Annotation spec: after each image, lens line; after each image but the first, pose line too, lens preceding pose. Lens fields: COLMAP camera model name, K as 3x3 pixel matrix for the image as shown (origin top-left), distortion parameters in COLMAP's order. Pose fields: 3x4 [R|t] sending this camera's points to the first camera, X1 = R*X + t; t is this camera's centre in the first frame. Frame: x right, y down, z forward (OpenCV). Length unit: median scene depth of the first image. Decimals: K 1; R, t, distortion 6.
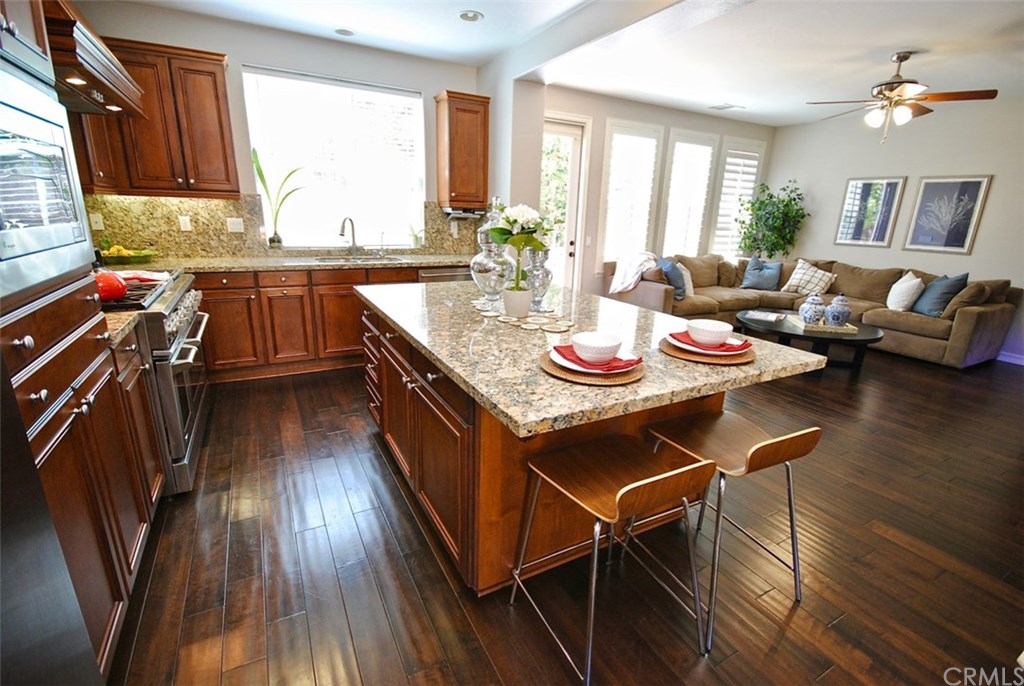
lens RADIAL K [[462.9, 0, 510.1], [0, 462.9, 345.4], [0, 0, 1]] dist [0.003479, -0.004138]
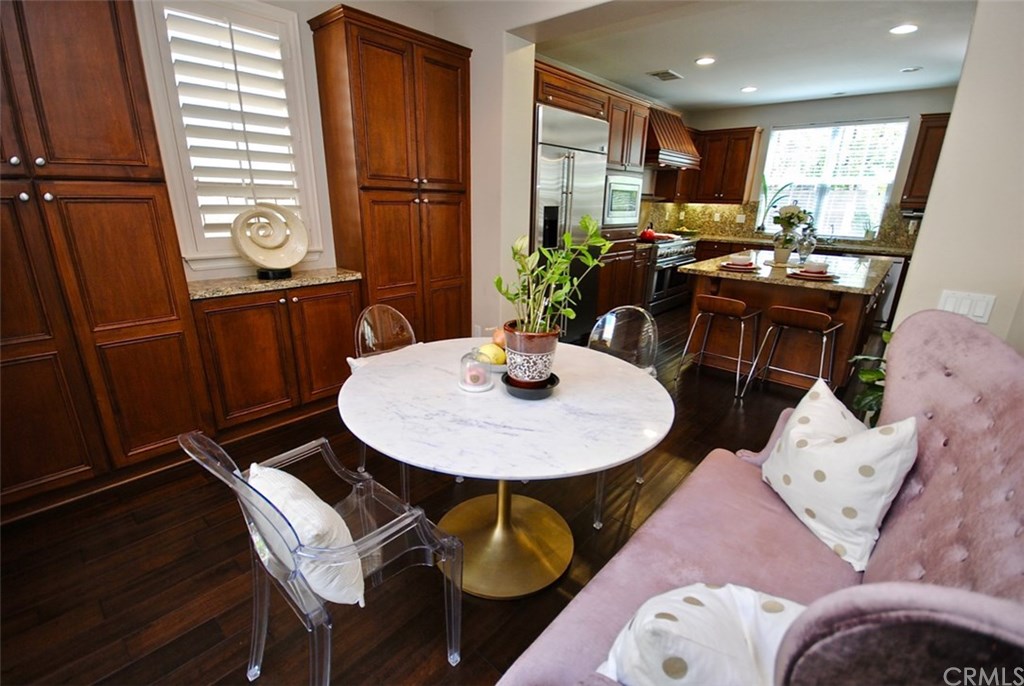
lens RADIAL K [[451.2, 0, 510.8], [0, 451.2, 348.1], [0, 0, 1]] dist [0.008392, -0.007608]
pose [[0.335510, 0.271017, -0.902210, 0.615041], [-0.270681, 0.945070, 0.183232, 0.098969], [0.902311, 0.182735, 0.390440, -0.290638]]
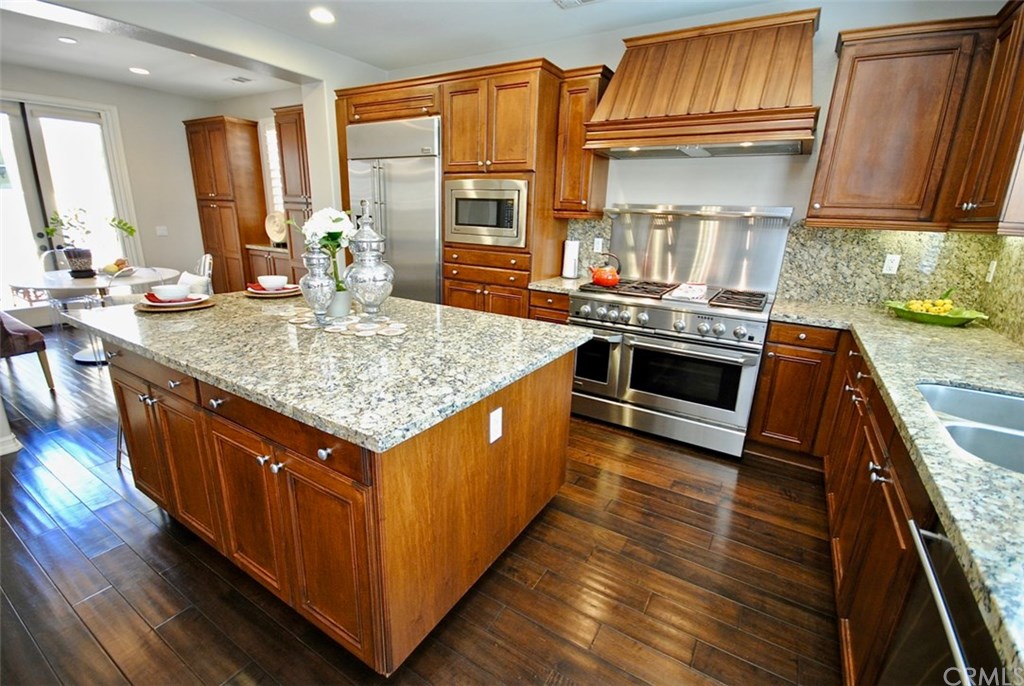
lens RADIAL K [[451.2, 0, 512.9], [0, 451.2, 342.9], [0, 0, 1]] dist [0.008392, -0.007608]
pose [[-0.866392, 0.076750, -0.493431, 0.079507], [-0.197173, 0.855252, 0.479235, -0.245079], [0.458790, 0.512497, -0.725851, 0.829942]]
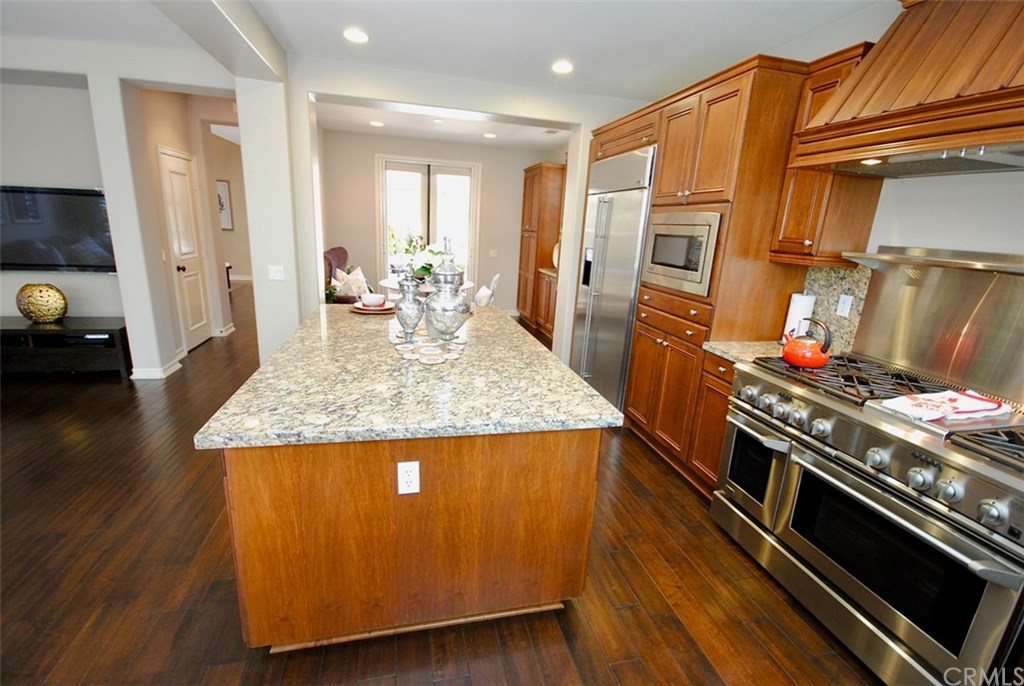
lens RADIAL K [[451.2, 0, 511.3], [0, 451.2, 343.8], [0, 0, 1]] dist [0.008392, -0.007608]
pose [[-0.961264, -0.147825, 0.232635, -0.178437], [-0.008754, 0.859963, 0.510281, -0.268009], [-0.275490, 0.488478, -0.827946, 0.807589]]
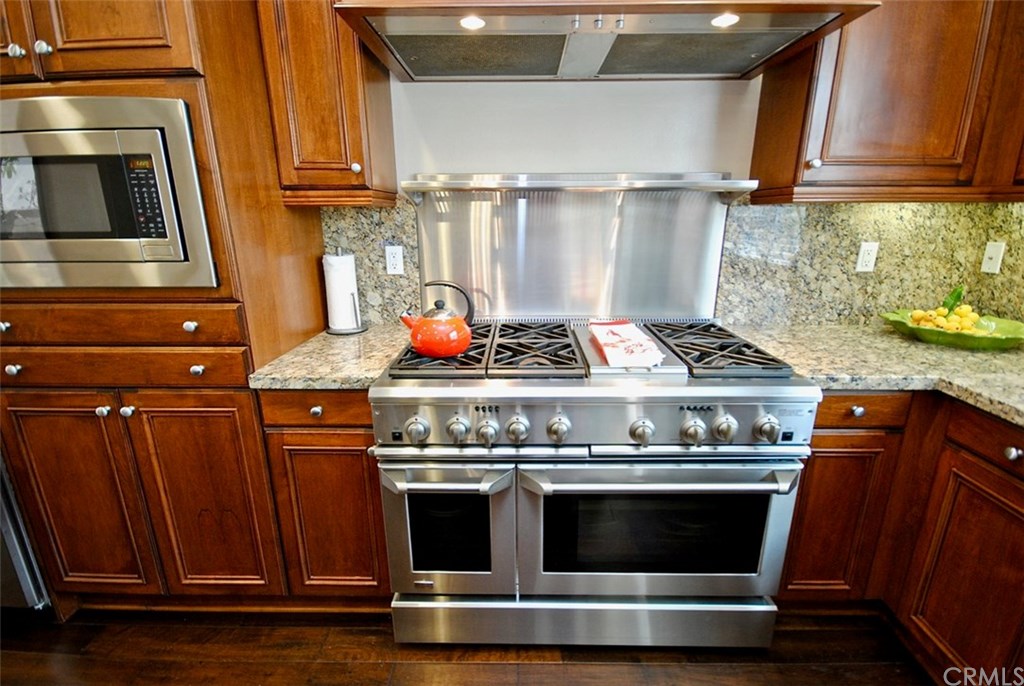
lens RADIAL K [[462.9, 0, 513.8], [0, 462.9, 346.2], [0, 0, 1]] dist [0.003479, -0.004138]
pose [[-0.496061, 0.206751, -0.843313, -0.126452], [-0.251330, 0.895470, 0.367378, -0.158472], [0.831118, 0.394192, -0.392245, 0.542325]]
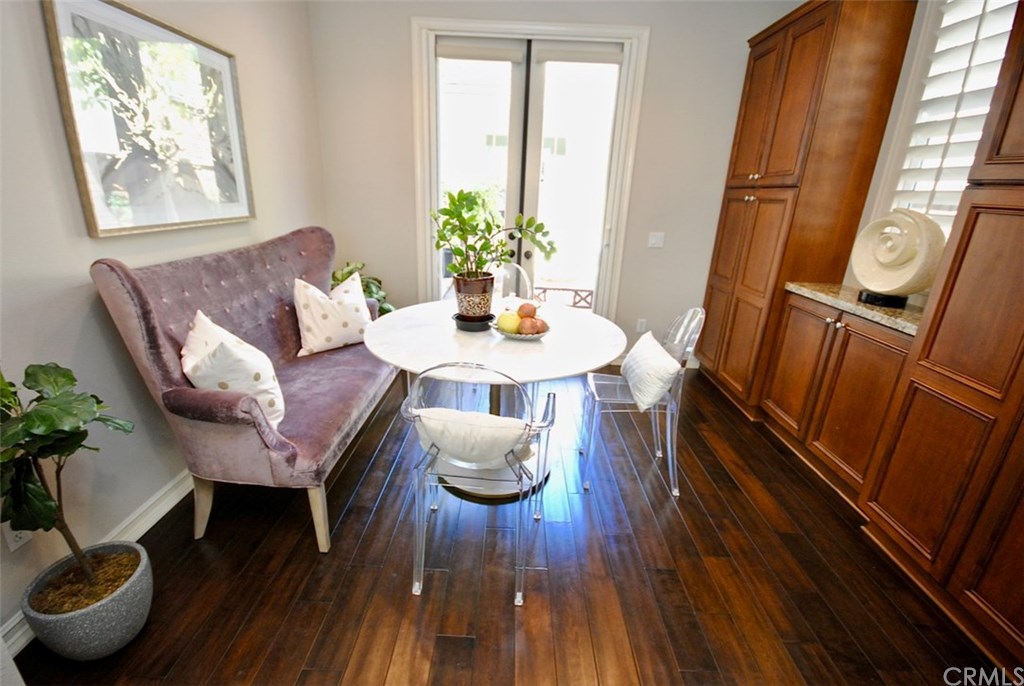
lens RADIAL K [[451.2, 0, 509.0], [0, 451.2, 345.4], [0, 0, 1]] dist [0.008392, -0.007608]
pose [[-0.866645, -0.225394, 0.445111, 0.110580], [0.071680, 0.826636, 0.558153, -0.038567], [-0.493750, 0.515625, -0.700244, 0.147161]]
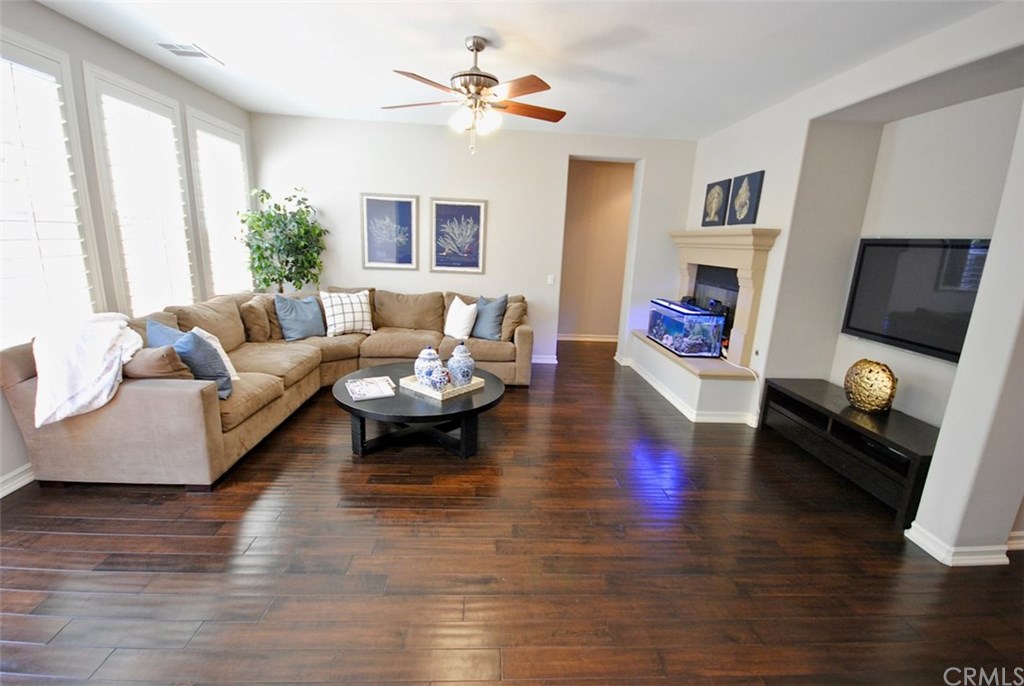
lens RADIAL K [[451.2, 0, 512.0], [0, 451.2, 344.8], [0, 0, 1]] dist [0.008392, -0.007608]
pose [[0.433398, -0.214474, 0.875310, 0.068632], [0.218486, 0.967298, 0.128832, -0.158680], [-0.874317, 0.135408, 0.466085, 0.478970]]
